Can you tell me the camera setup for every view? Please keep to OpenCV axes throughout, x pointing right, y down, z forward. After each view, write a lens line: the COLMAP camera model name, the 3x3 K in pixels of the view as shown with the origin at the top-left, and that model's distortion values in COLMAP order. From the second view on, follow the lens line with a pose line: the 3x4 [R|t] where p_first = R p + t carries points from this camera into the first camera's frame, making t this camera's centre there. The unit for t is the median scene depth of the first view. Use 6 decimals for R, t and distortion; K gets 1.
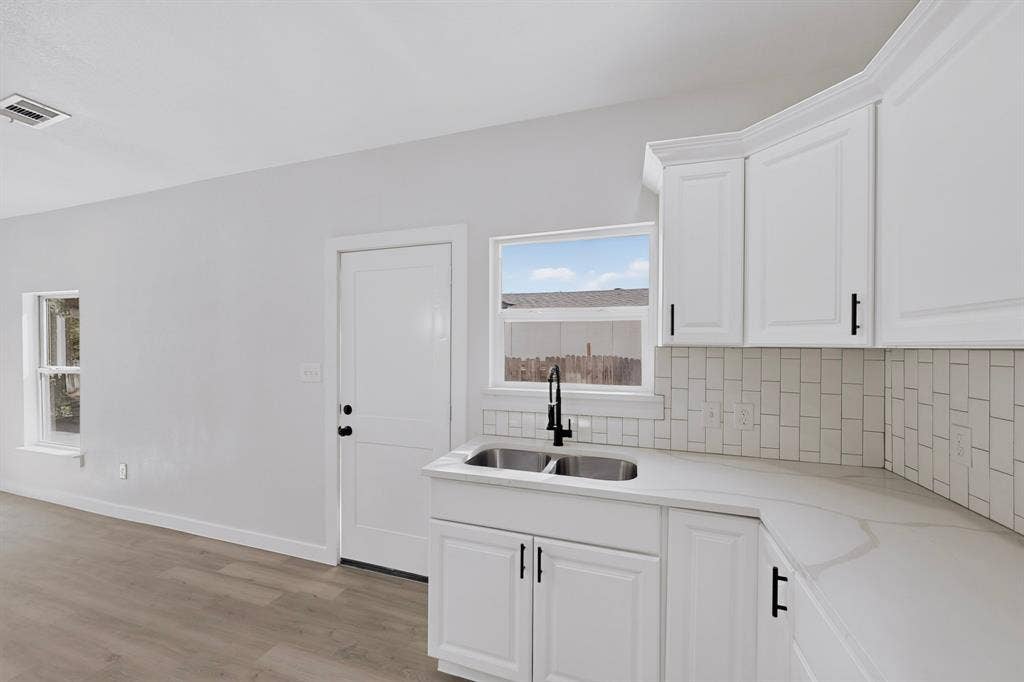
lens RADIAL K [[389.3, 0, 509.5], [0, 389.3, 344.6], [0, 0, 1]] dist [0.013805, 0.000048]
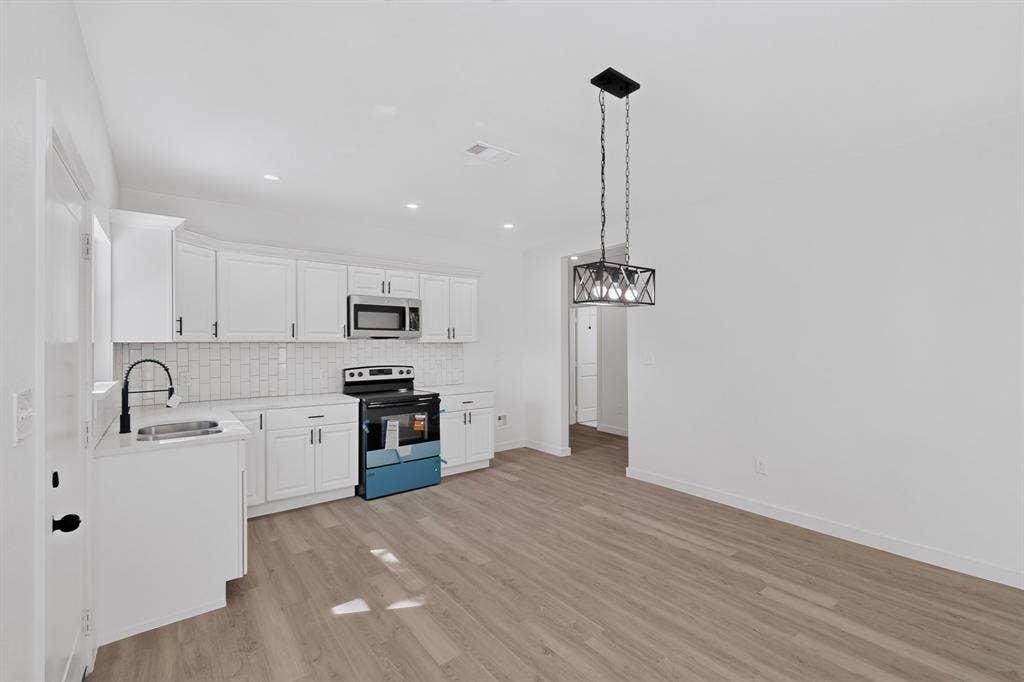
lens RADIAL K [[445.7, 0, 513.6], [0, 445.7, 341.3], [0, 0, 1]] dist [0.000685, -0.001616]
pose [[-0.829828, -0.001961, 0.558015, -1.374592], [-0.000667, 0.999997, 0.002522, -0.005038], [-0.558018, 0.001720, -0.829827, 1.365523]]
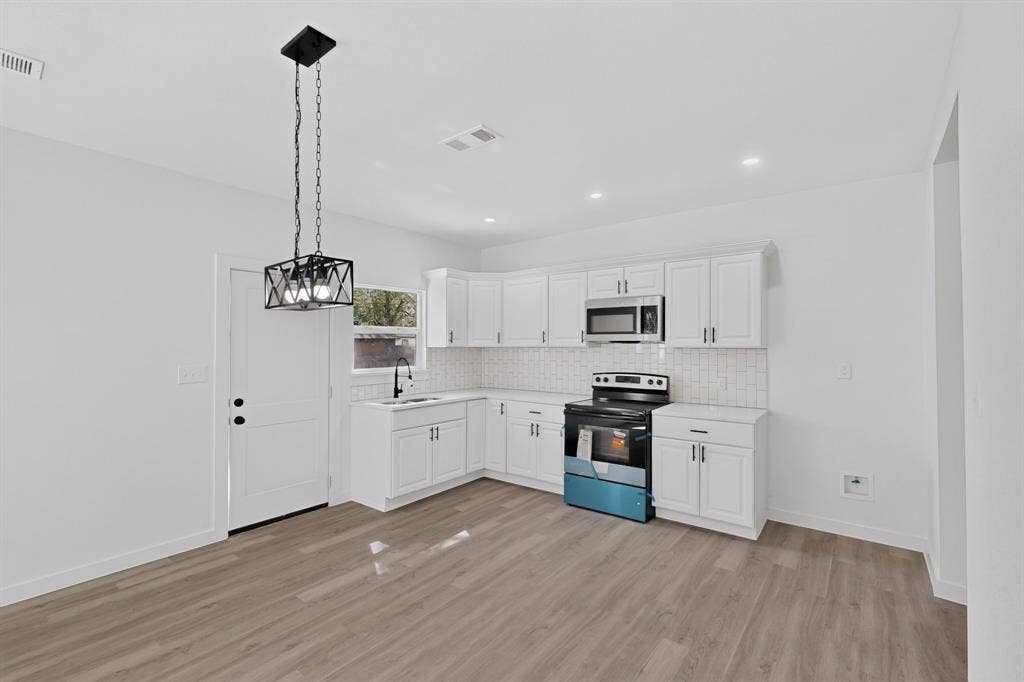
lens RADIAL K [[445.7, 0, 513.5], [0, 445.7, 343.6], [0, 0, 1]] dist [0.000685, -0.001616]
pose [[0.335702, 0.001640, 0.941967, -1.675200], [0.004722, 0.999983, -0.003424, -0.005571], [-0.941957, 0.005598, 0.335688, -0.292920]]
